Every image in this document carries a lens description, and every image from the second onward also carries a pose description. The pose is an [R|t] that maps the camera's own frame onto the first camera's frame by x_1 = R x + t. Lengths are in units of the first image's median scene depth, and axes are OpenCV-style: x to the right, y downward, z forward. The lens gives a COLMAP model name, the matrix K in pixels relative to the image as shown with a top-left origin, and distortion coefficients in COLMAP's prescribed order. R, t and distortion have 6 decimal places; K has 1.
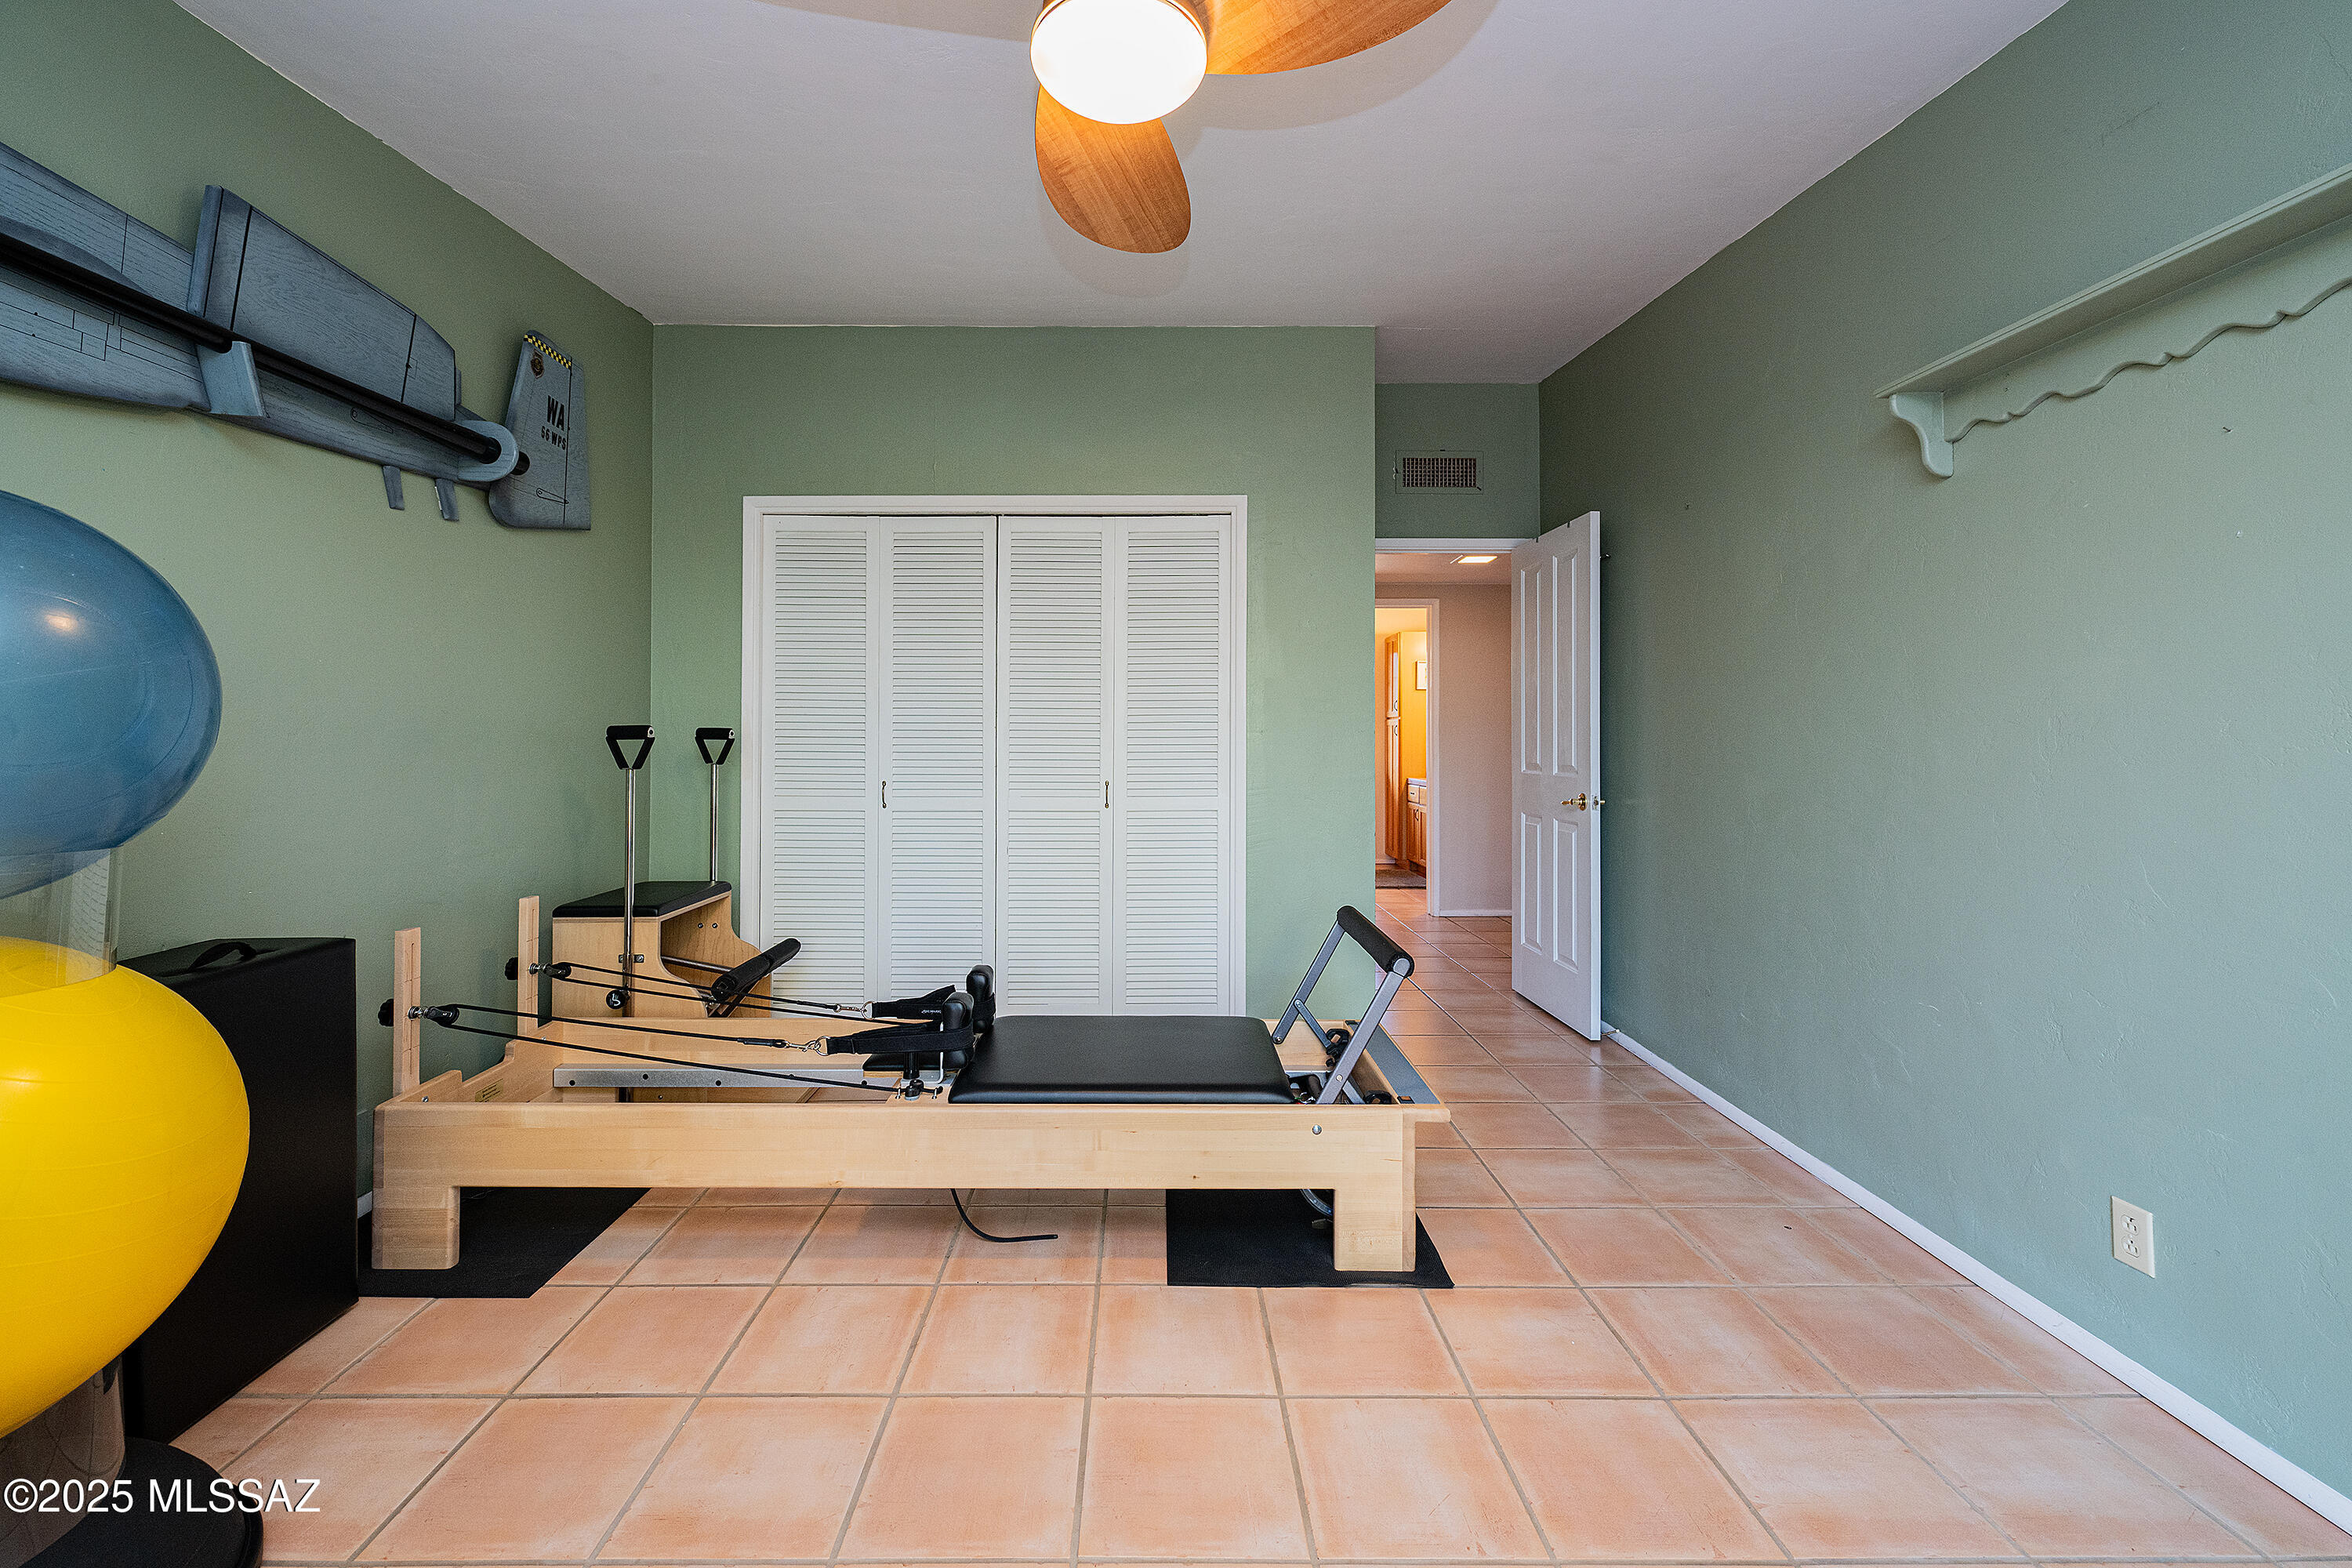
lens RADIAL K [[922.2, 0, 1144.0], [0, 922.2, 732.0], [0, 0, 1]] dist [0.003190, -0.001420]
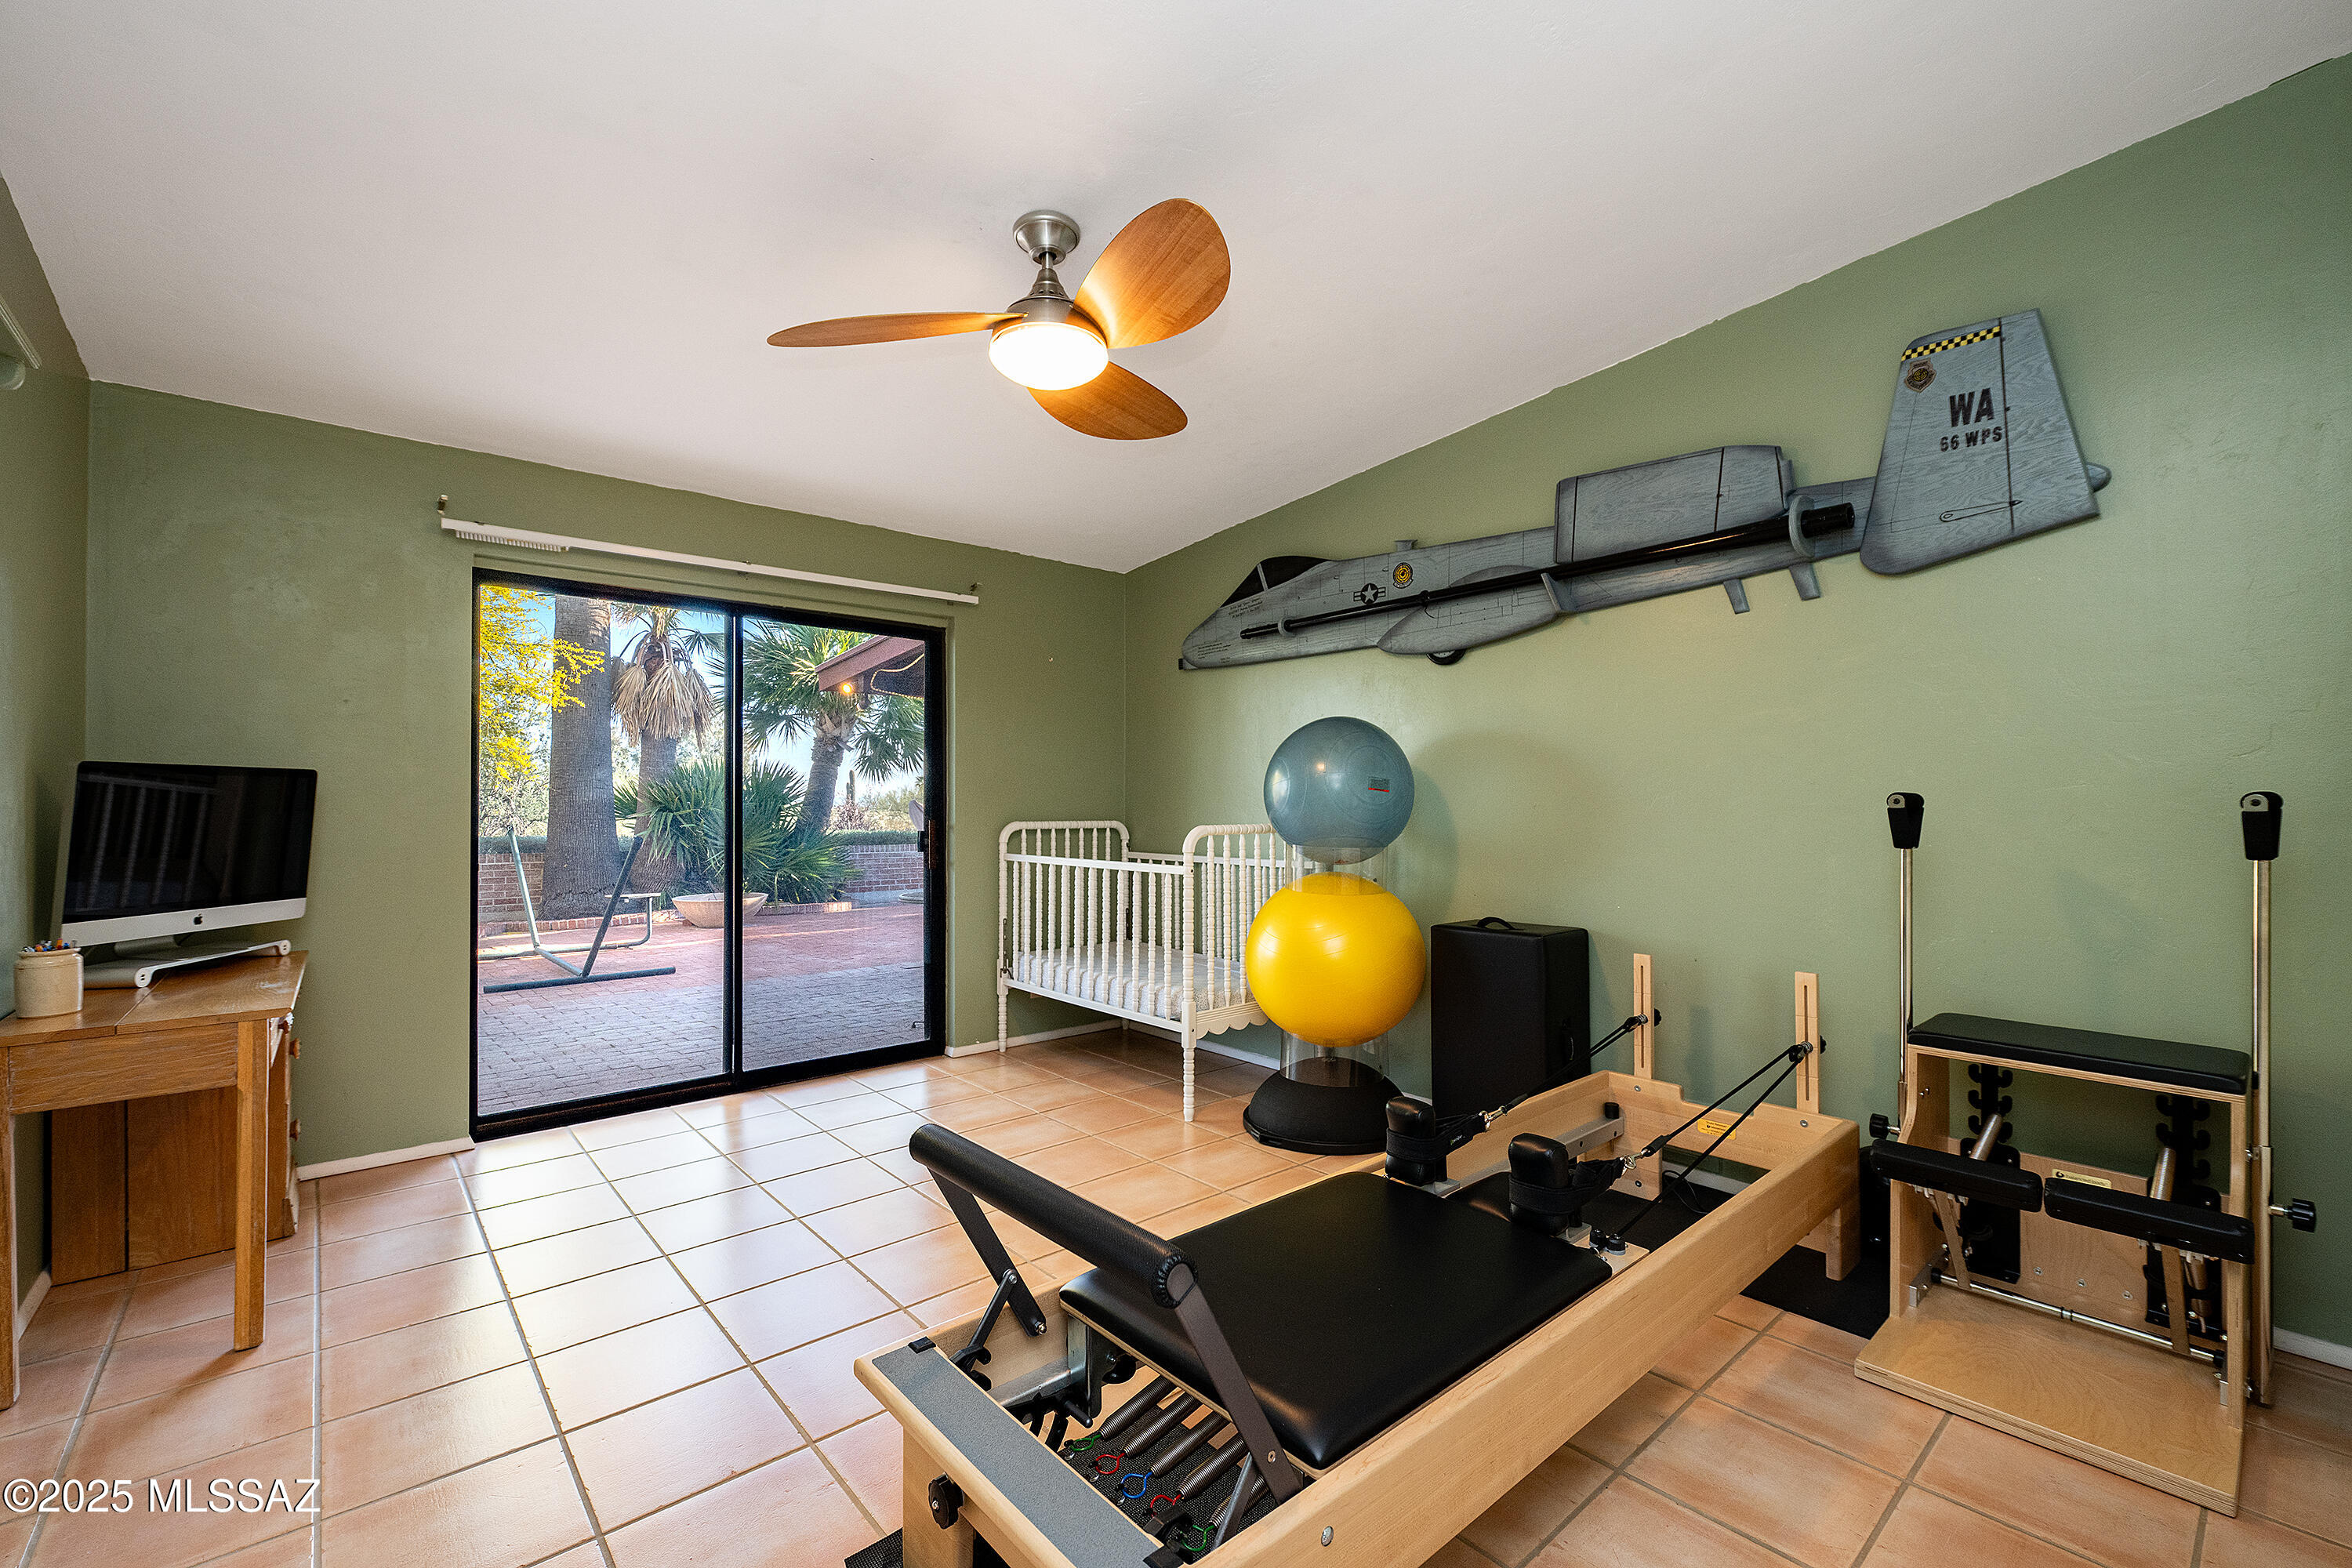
lens RADIAL K [[989.4, 0, 1177.2], [0, 989.4, 790.7], [0, 0, 1]] dist [-0.000635, -0.000009]
pose [[-0.752647, -0.006708, -0.658390, 0.523154], [0.001510, 0.999928, -0.011914, 0.000263], [0.658422, -0.009962, -0.752583, 1.366539]]
